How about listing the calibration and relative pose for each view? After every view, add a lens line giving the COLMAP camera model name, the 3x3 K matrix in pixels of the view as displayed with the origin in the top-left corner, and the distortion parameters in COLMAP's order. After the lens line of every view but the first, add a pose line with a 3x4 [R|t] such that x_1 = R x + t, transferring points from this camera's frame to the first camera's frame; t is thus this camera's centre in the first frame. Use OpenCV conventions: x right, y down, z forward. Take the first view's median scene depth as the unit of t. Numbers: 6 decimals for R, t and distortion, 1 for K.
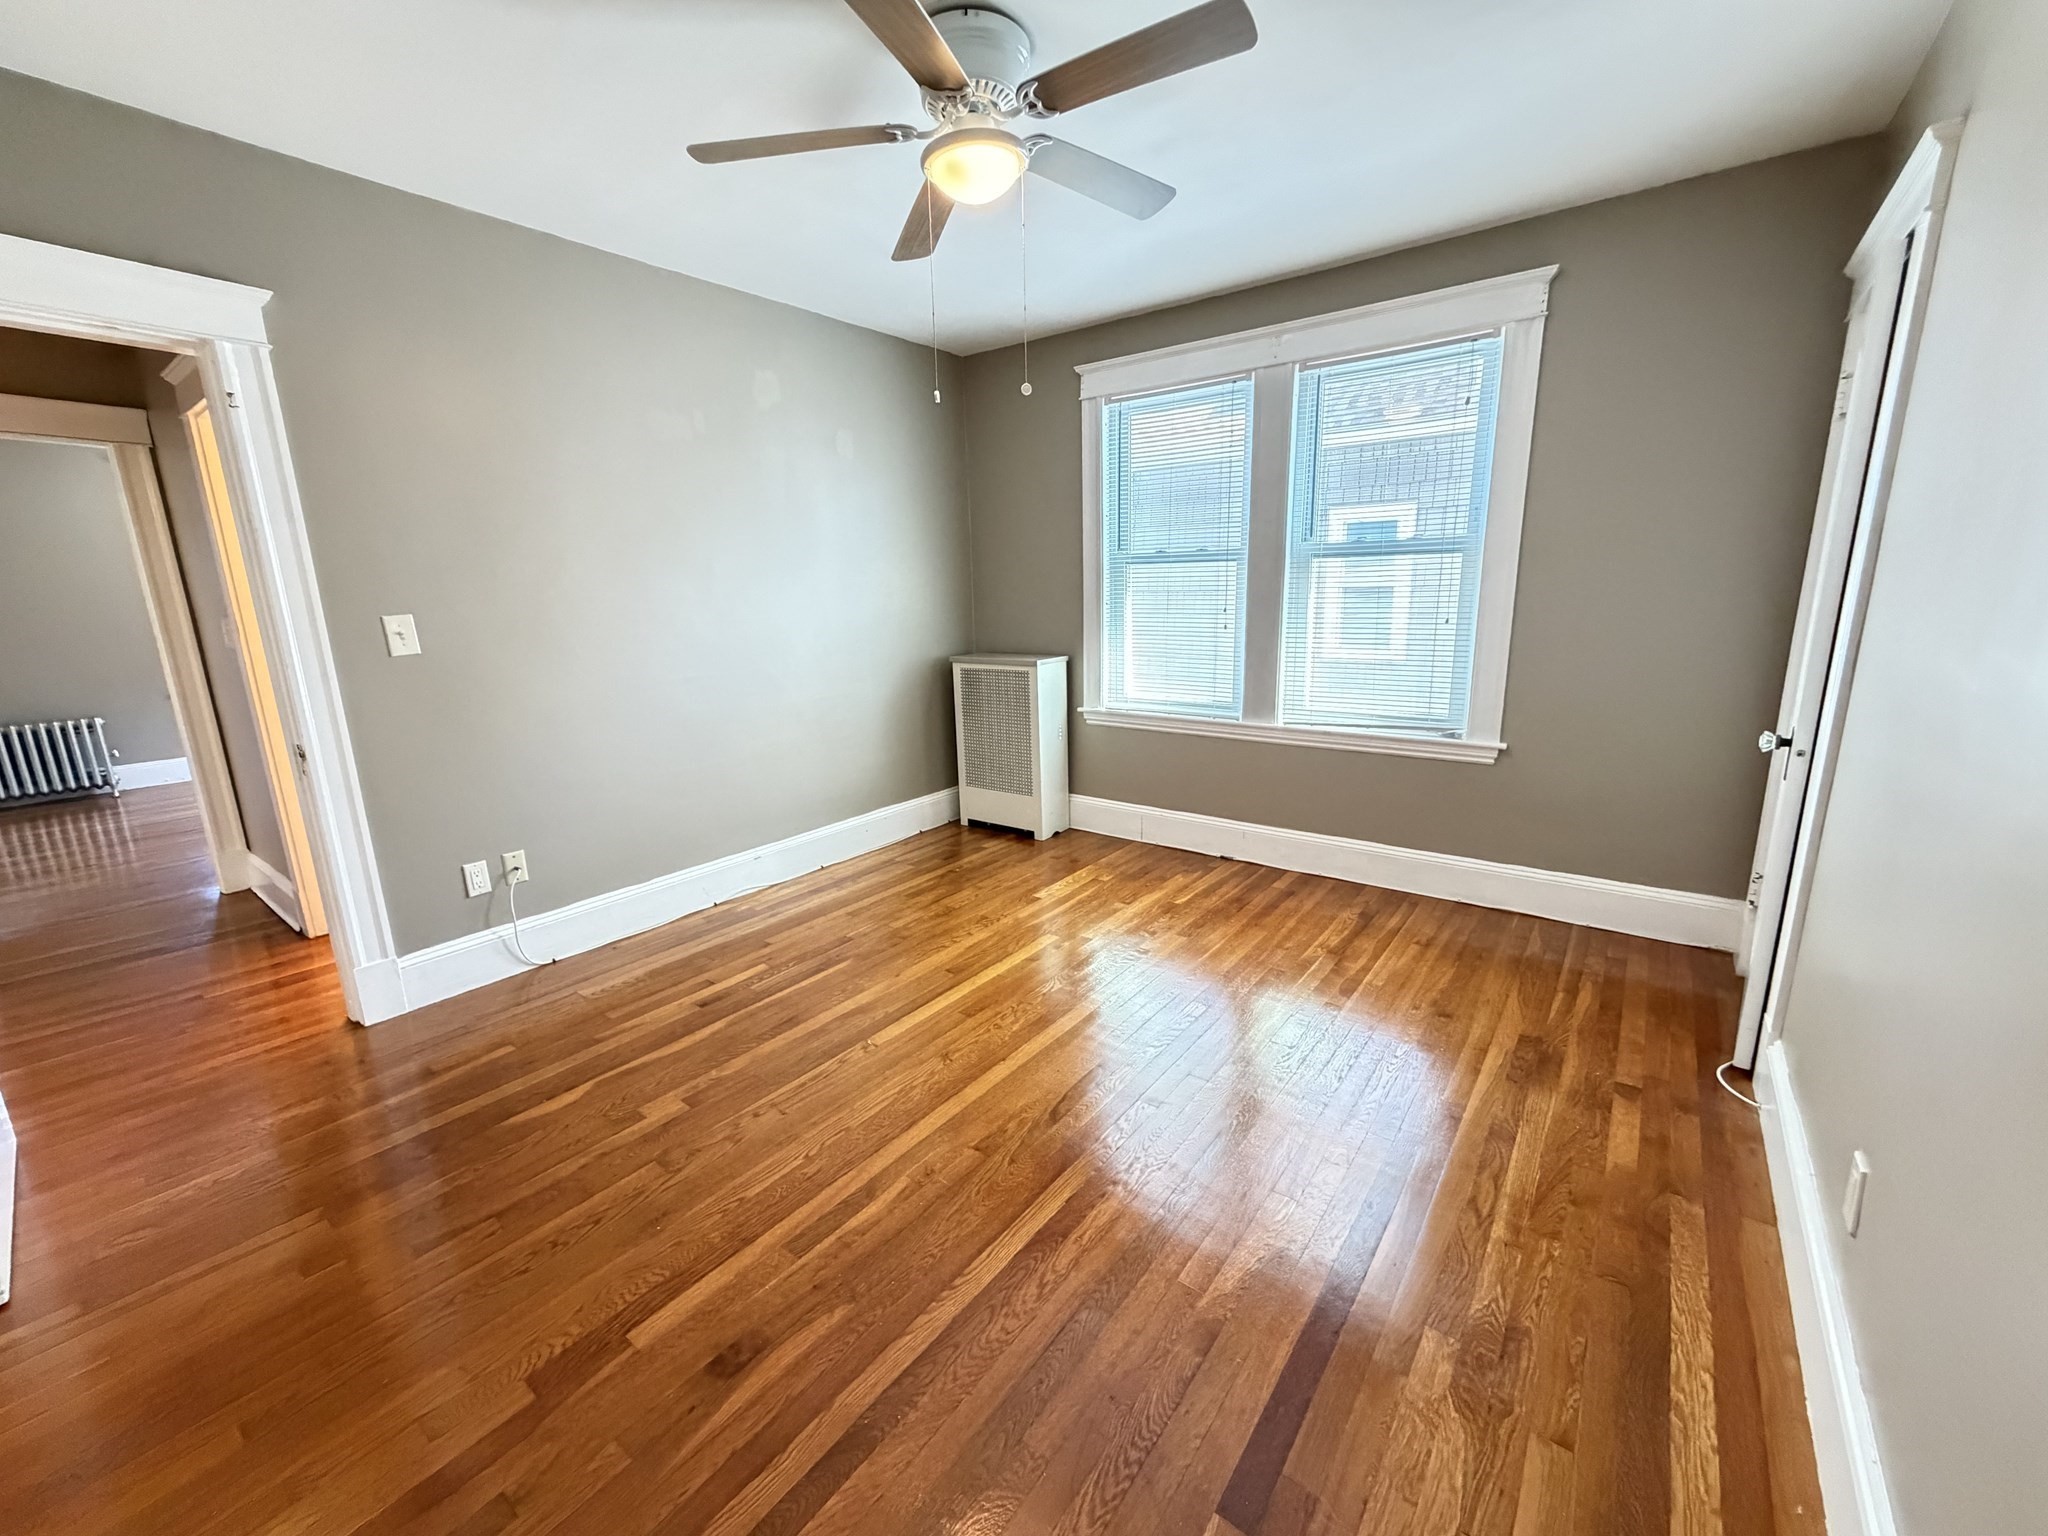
lens RADIAL K [[817.6, 0, 1018.8], [0, 817.6, 770.6], [0, 0, 1]] dist [-0.000724, -0.000065]
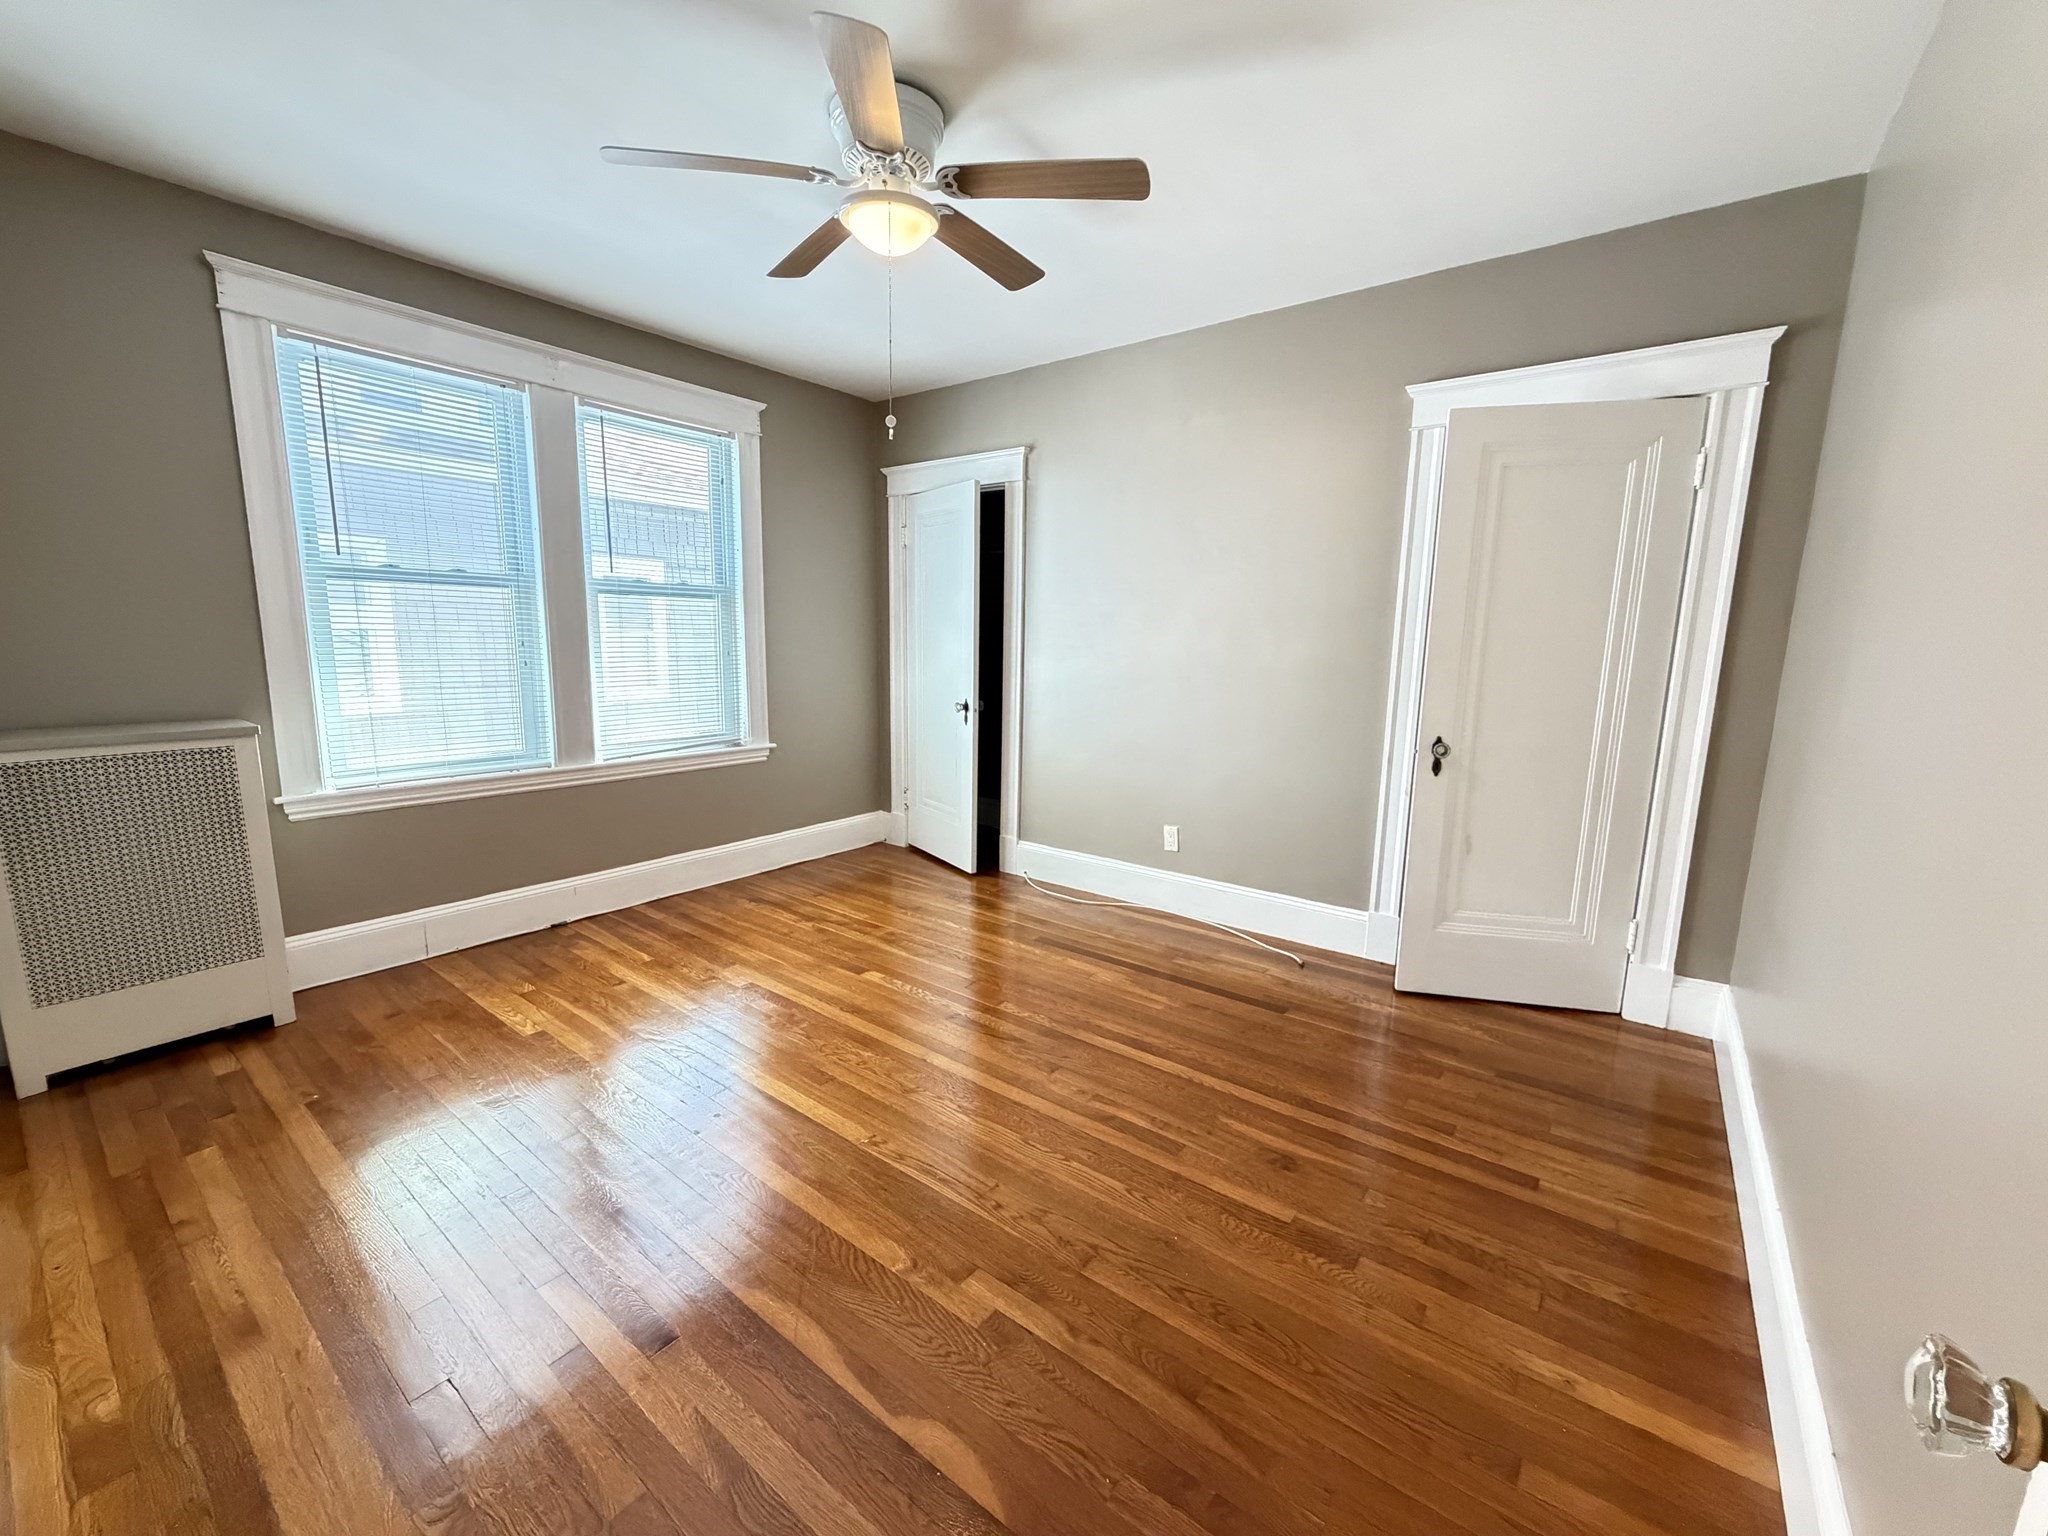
lens RADIAL K [[817.6, 0, 1018.8], [0, 817.6, 770.6], [0, 0, 1]] dist [-0.000724, -0.000065]
pose [[-0.001483, -0.140192, 0.990123, -0.695090], [0.204099, 0.969240, 0.137541, -0.086178], [-0.978949, 0.202288, 0.027176, 0.540139]]
